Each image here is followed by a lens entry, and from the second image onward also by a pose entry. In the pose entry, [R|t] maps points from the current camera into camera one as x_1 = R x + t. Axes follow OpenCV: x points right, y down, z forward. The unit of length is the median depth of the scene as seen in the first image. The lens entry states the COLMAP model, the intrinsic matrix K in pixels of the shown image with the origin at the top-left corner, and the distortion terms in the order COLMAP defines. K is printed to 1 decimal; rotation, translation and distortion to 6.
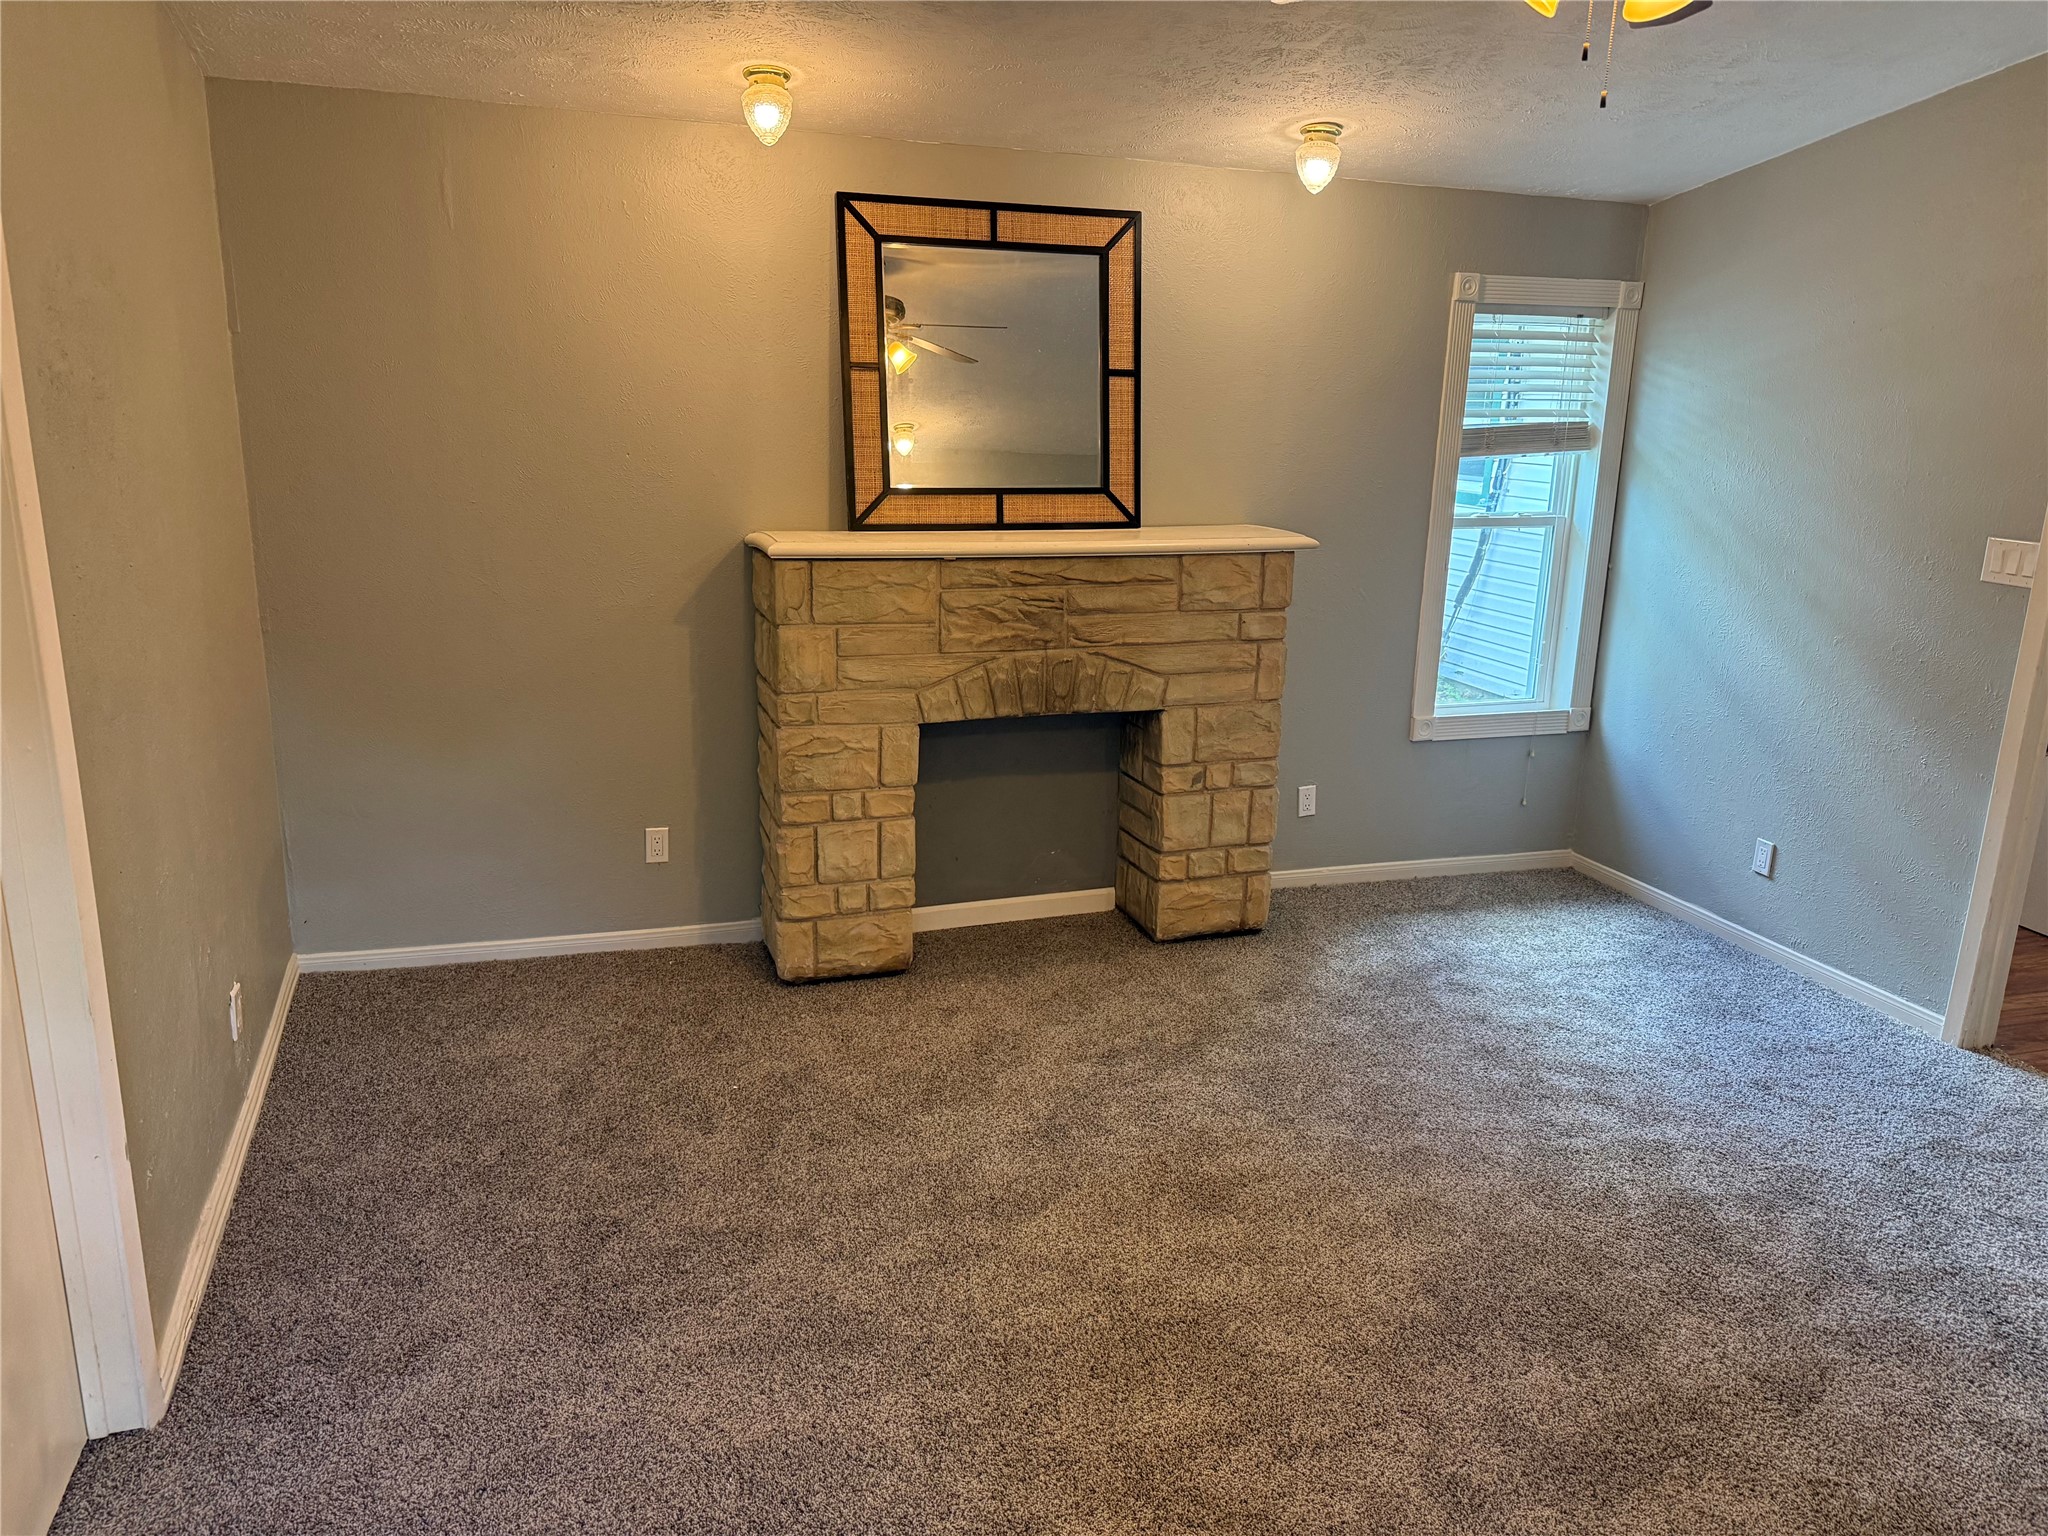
lens RADIAL K [[1439.3, 0, 1024.0], [0, 1439.3, 768.0], [0, 0, 1]] dist [0.116907, -0.179131]
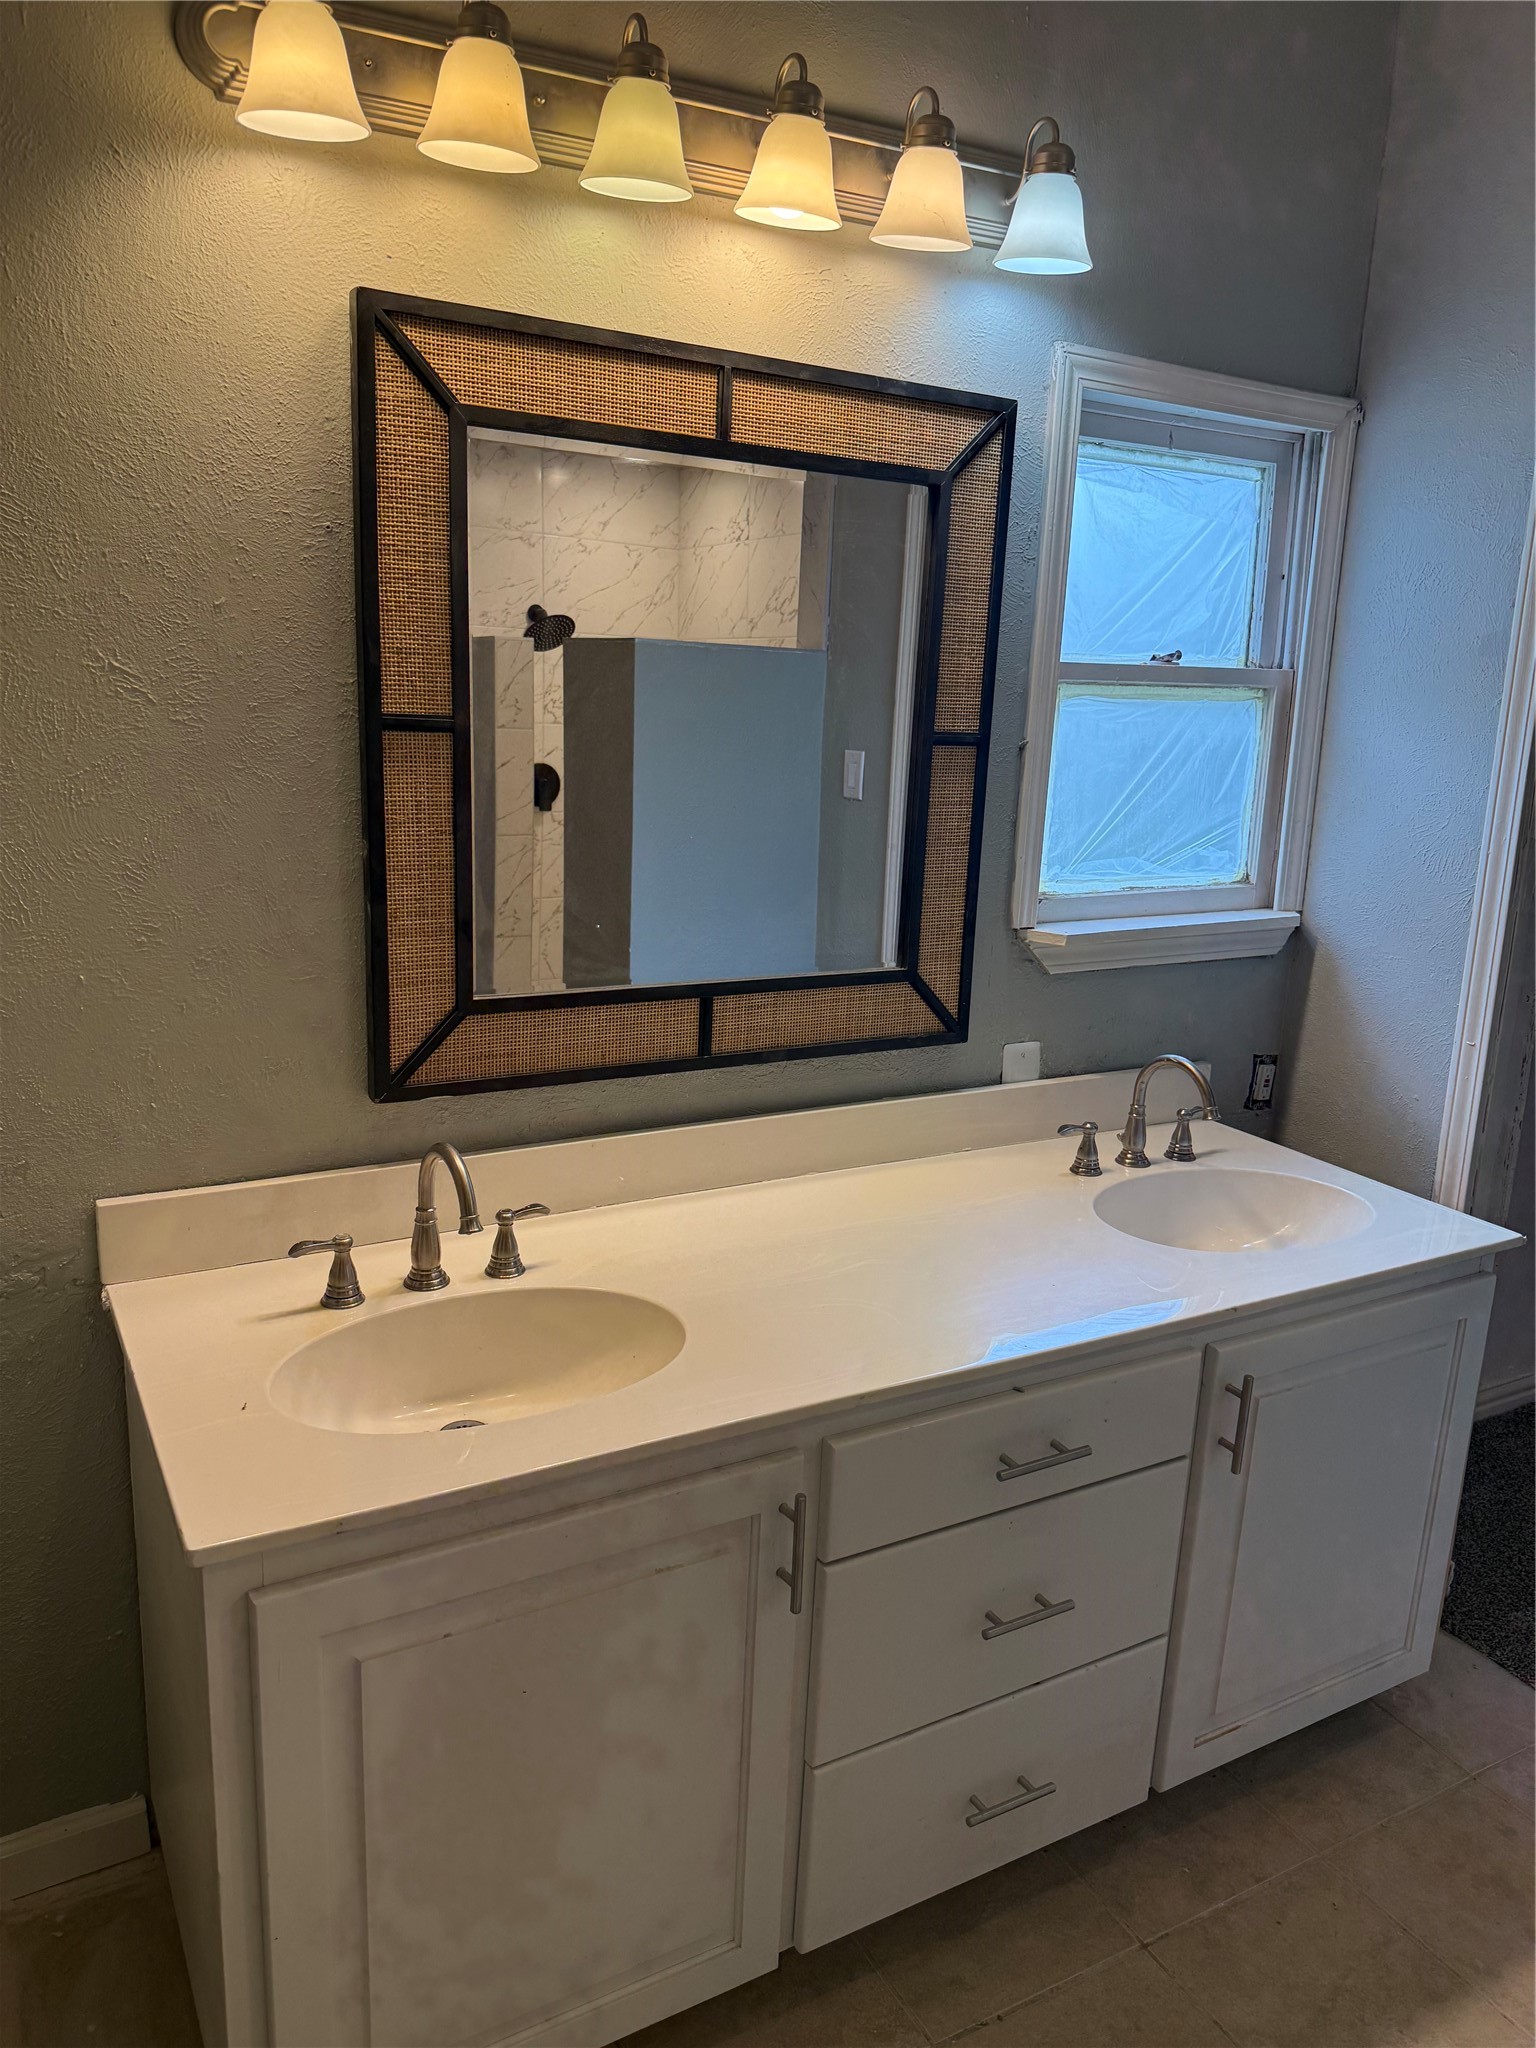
lens RADIAL K [[1312.0, 0, 768.0], [0, 1312.0, 1024.0], [0, 0, 1]] dist [-0.002703, -0.000760]
pose [[0.984884, 0.025816, 0.171282, -0.069471], [-0.042826, 0.994424, 0.096371, -0.219983], [-0.167839, -0.102250, 0.980497, 0.575945]]
